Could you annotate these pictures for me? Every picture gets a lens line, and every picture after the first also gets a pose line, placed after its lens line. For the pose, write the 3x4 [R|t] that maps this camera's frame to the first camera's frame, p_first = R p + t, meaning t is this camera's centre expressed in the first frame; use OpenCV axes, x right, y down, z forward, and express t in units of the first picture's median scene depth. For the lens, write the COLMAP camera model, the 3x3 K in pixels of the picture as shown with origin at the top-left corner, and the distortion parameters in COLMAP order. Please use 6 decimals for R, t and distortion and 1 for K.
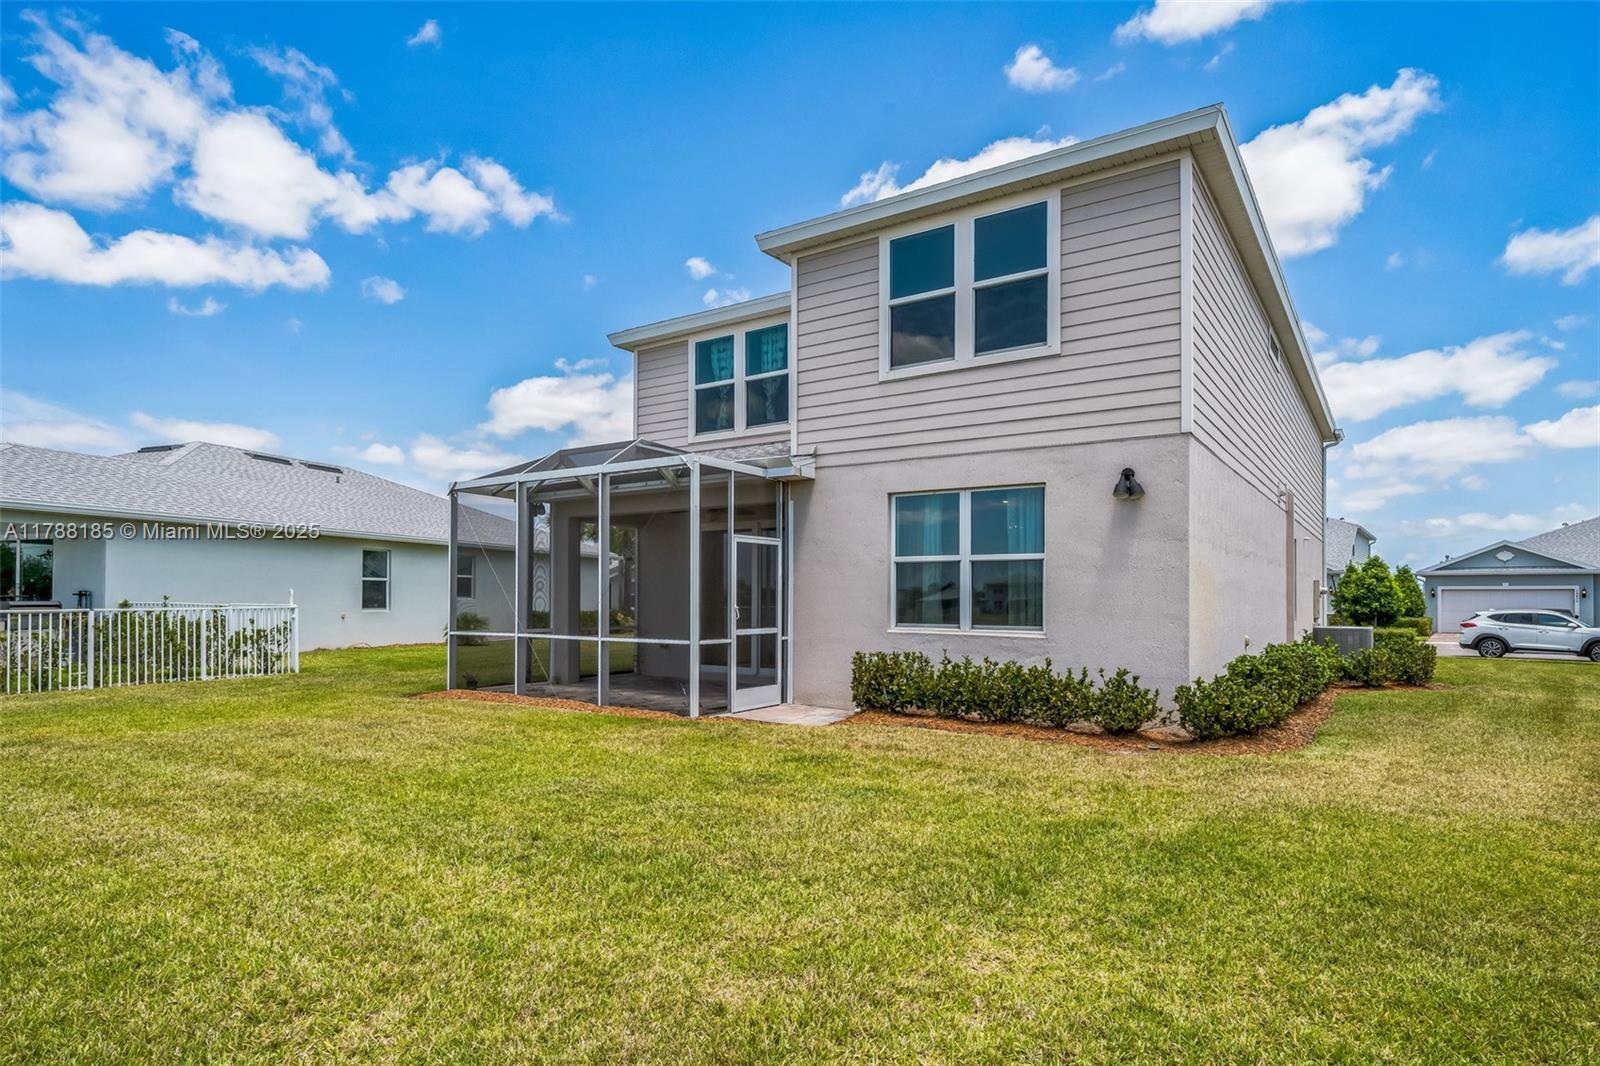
lens RADIAL K [[871.4, 0, 800.1], [0, 871.4, 589.7], [0, 0, 1]] dist [0.001193, 0.000045]
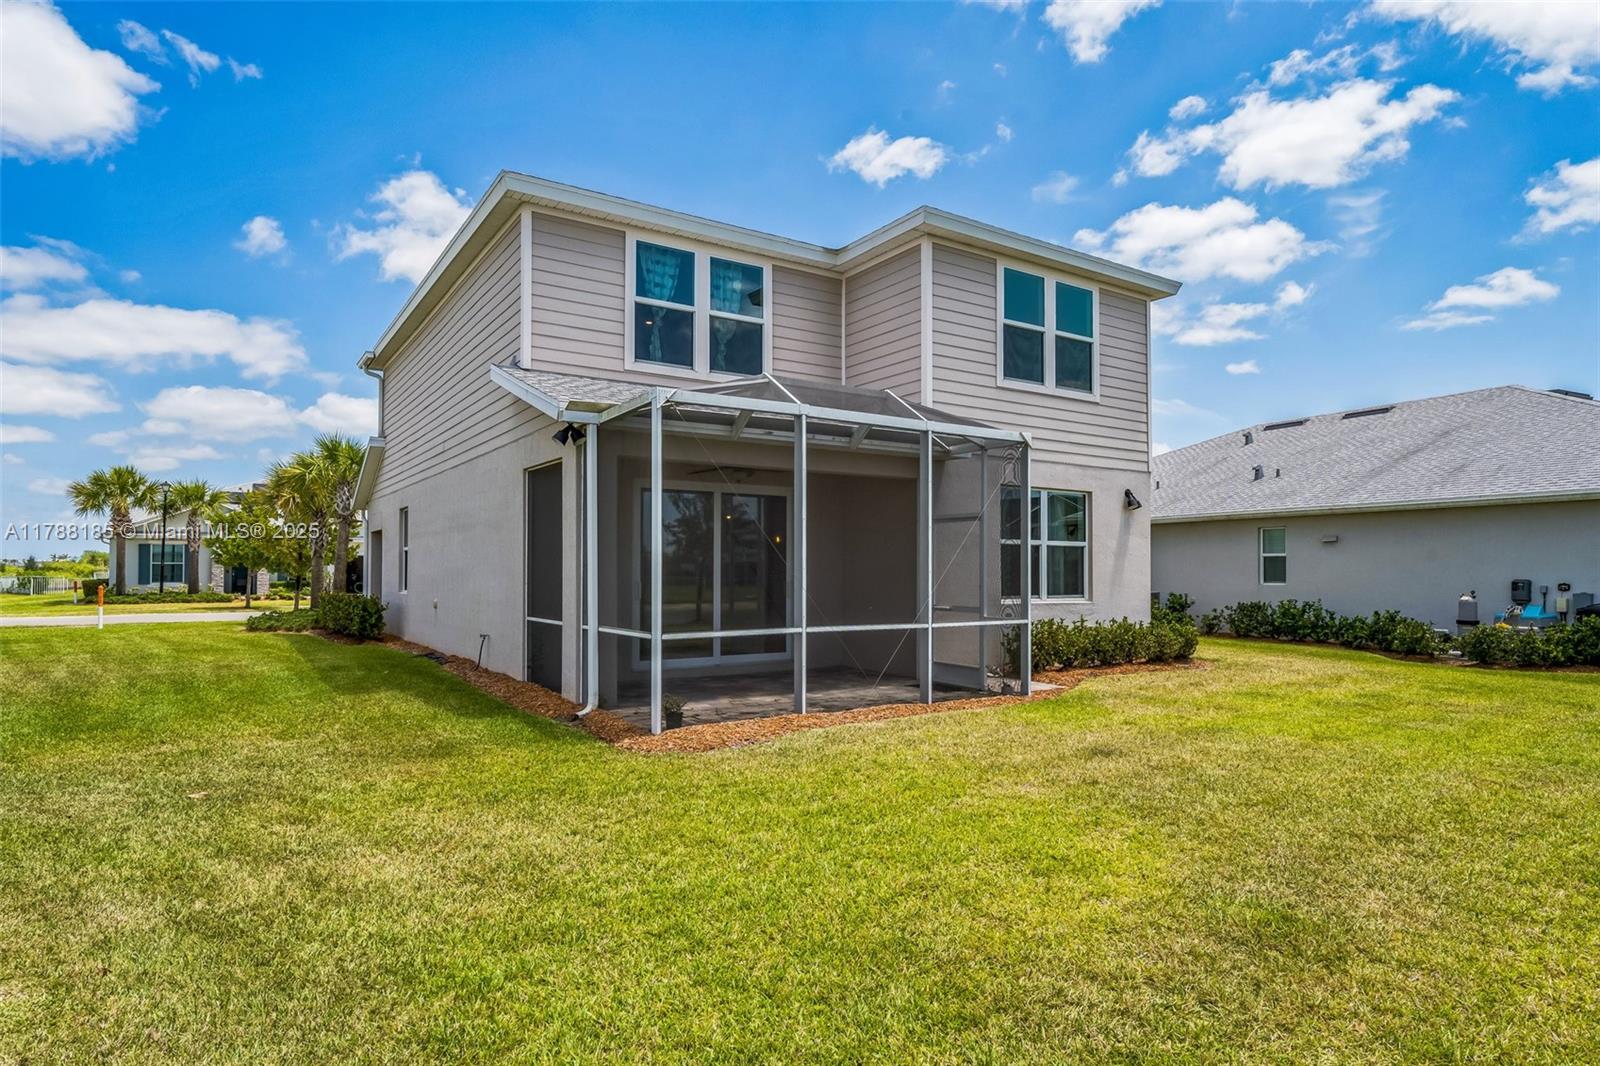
lens RADIAL K [[888.5, 0, 799.6], [0, 888.5, 569.2], [0, 0, 1]] dist [-0.000887, -0.000070]
pose [[0.375601, 0.000337, 0.926781, -1.099929], [-0.003956, 0.999991, 0.001240, 0.001720], [-0.926773, -0.004132, 0.375600, 0.807029]]
